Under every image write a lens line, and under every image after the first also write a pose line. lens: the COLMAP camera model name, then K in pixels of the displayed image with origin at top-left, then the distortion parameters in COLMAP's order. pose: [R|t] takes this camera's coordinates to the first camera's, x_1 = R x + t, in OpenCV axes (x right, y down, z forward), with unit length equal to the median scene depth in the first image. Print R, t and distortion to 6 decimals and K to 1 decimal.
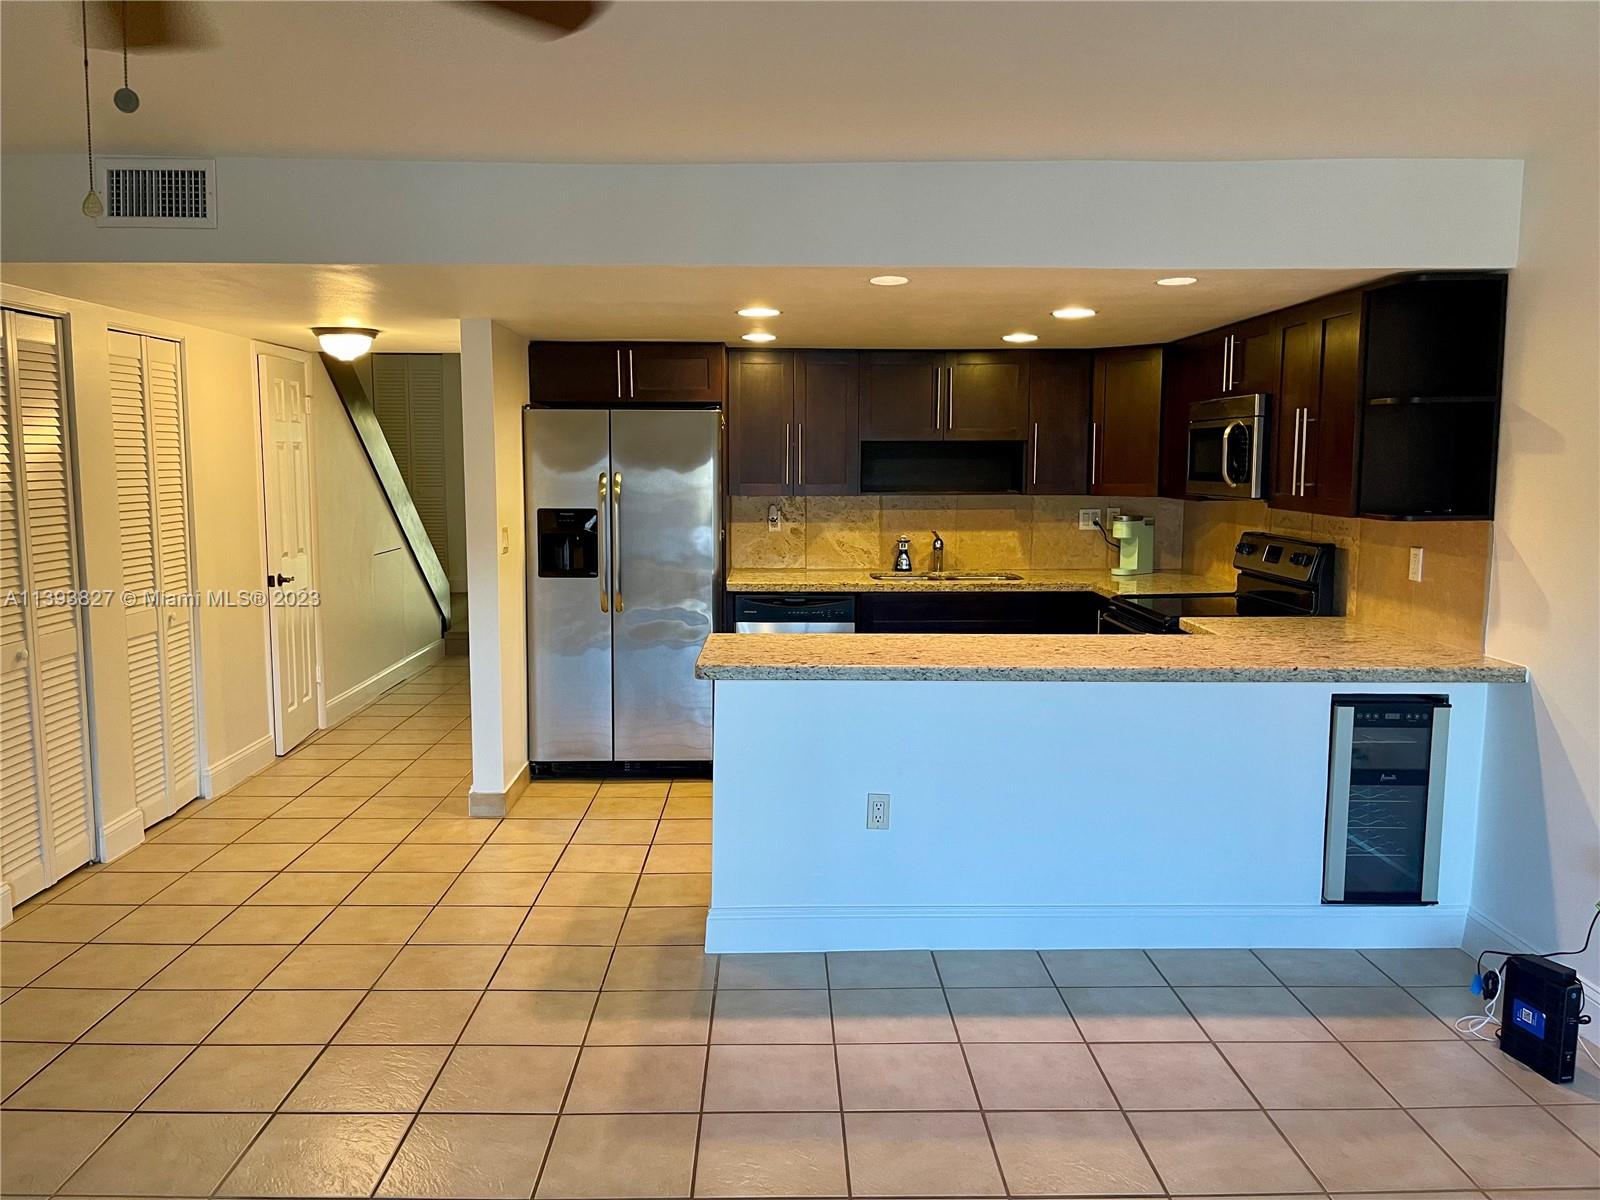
lens RADIAL K [[1214.2, 0, 800.0], [0, 1214.2, 600.0], [0, 0, 1]] dist [0.004285, 0.001887]
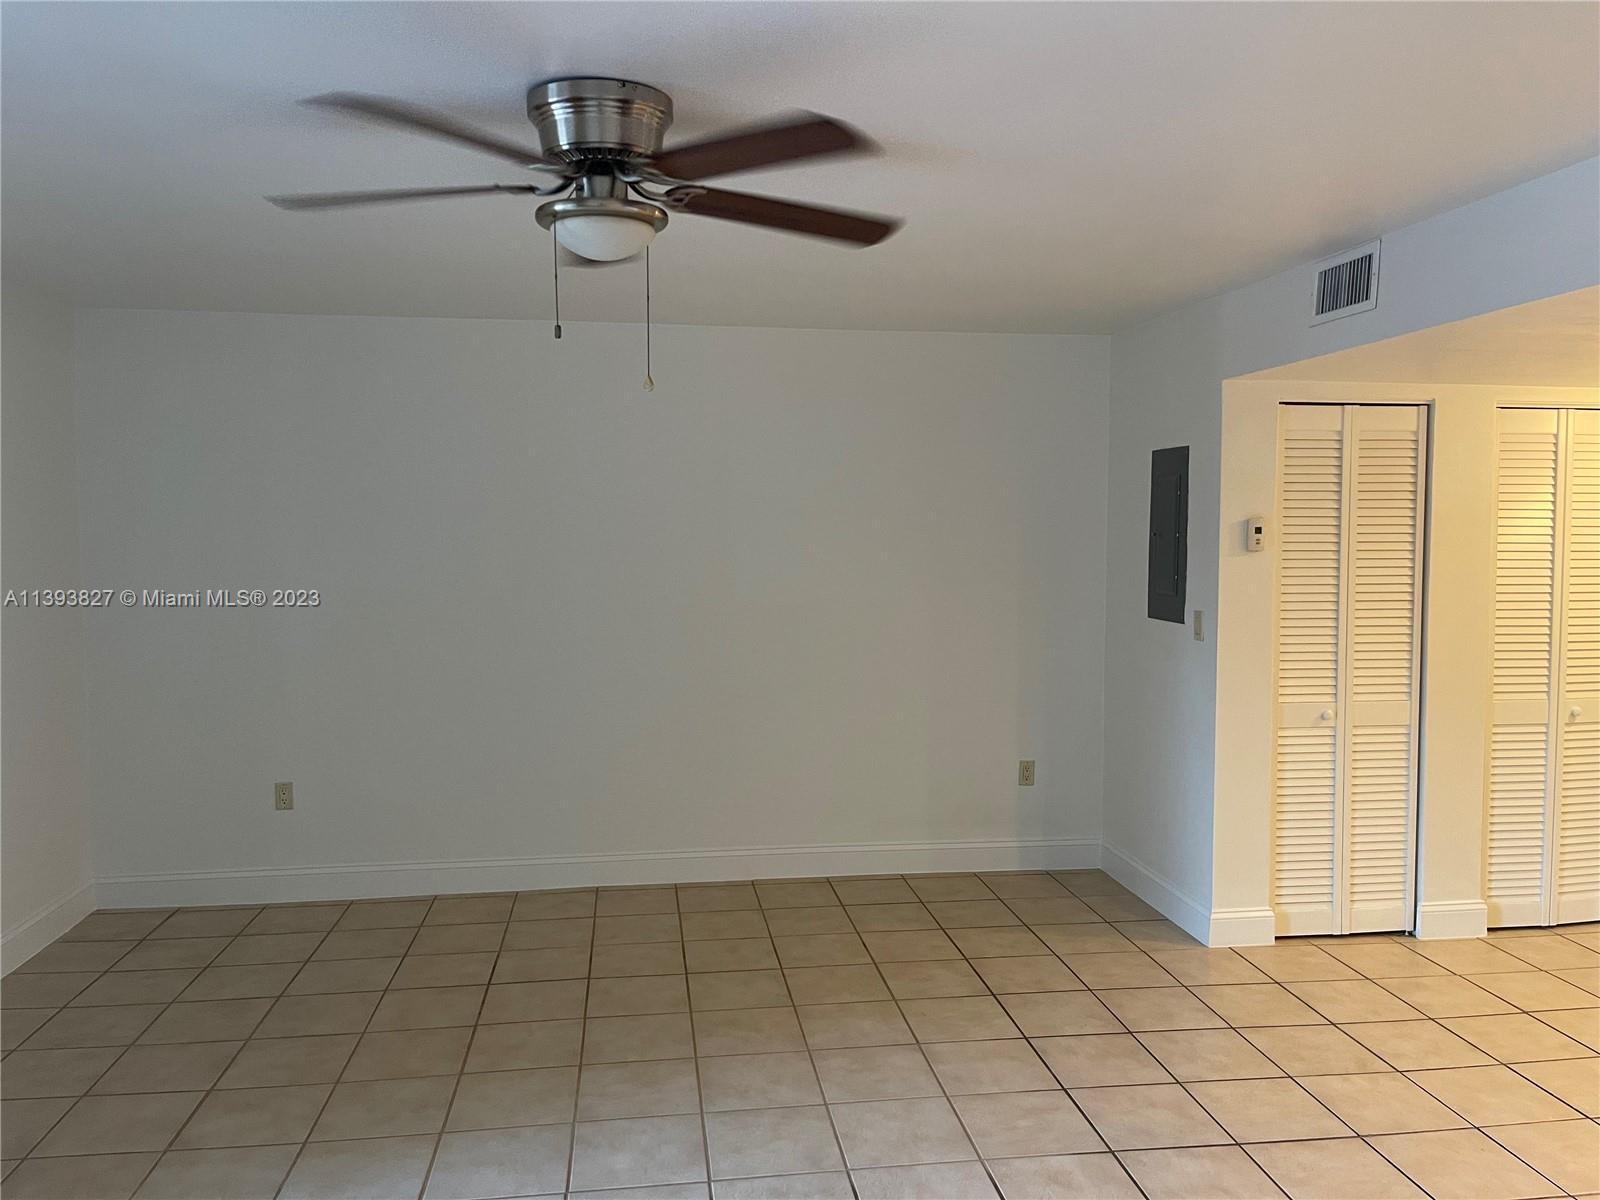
lens RADIAL K [[1227.7, 0, 800.0], [0, 1227.7, 600.0], [0, 0, 1]] dist [0.004835, -0.000722]
pose [[0.115677, 0.056658, -0.991670, 0.295923], [-0.118319, 0.992049, 0.042878, -0.036479], [0.986215, 0.112373, 0.121461, 0.279899]]
